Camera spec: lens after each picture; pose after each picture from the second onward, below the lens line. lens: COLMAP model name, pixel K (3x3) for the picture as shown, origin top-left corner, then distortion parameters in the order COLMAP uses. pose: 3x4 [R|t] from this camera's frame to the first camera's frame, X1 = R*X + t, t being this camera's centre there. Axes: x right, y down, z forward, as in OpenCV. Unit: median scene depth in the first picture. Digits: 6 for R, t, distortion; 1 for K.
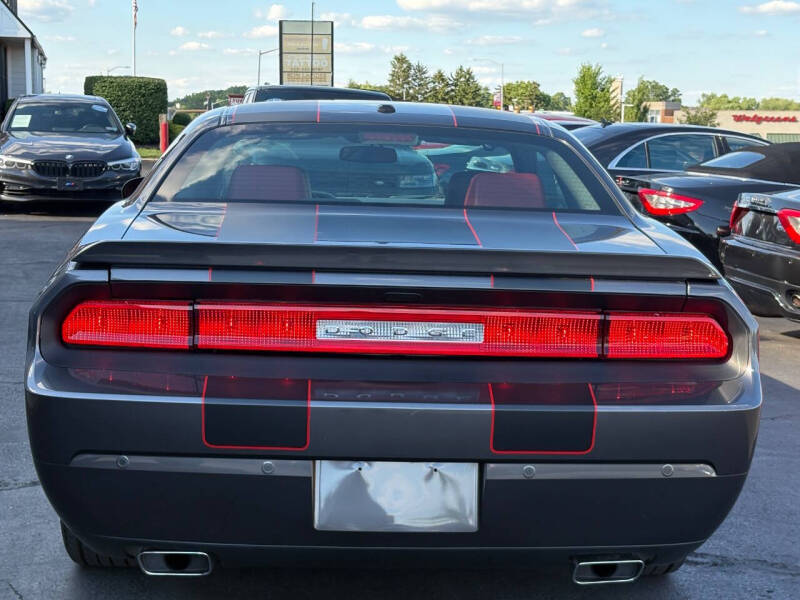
lens RADIAL K [[1280.7, 0, 404.2], [0, 1280.7, 319.3], [0, 0, 1]] dist [0.142596, 0.000000]
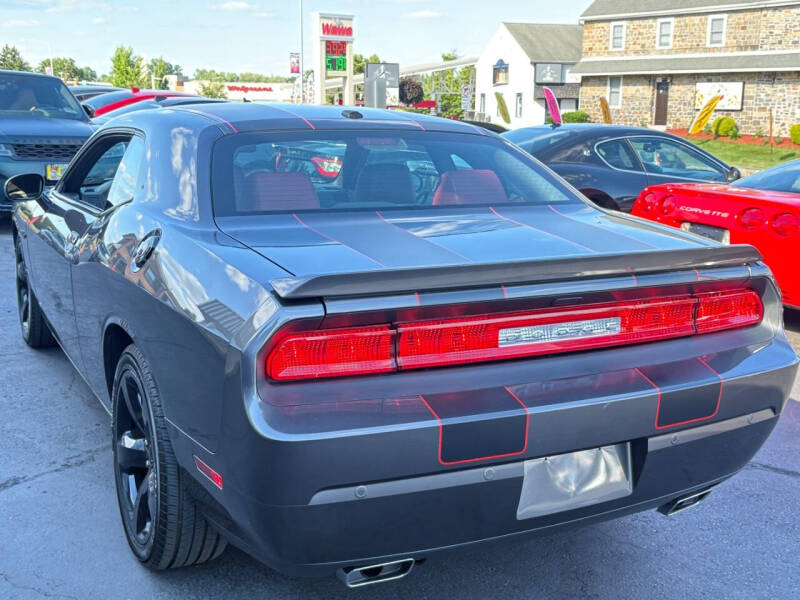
lens RADIAL K [[966.7, 0, 398.3], [0, 966.7, 300.8], [0, 0, 1]] dist [0.016908, 0.000000]
pose [[0.906522, -0.096953, 0.410875, -0.462897], [0.070650, 0.994386, 0.078766, -0.091083], [-0.416205, -0.042375, 0.908283, 0.291153]]
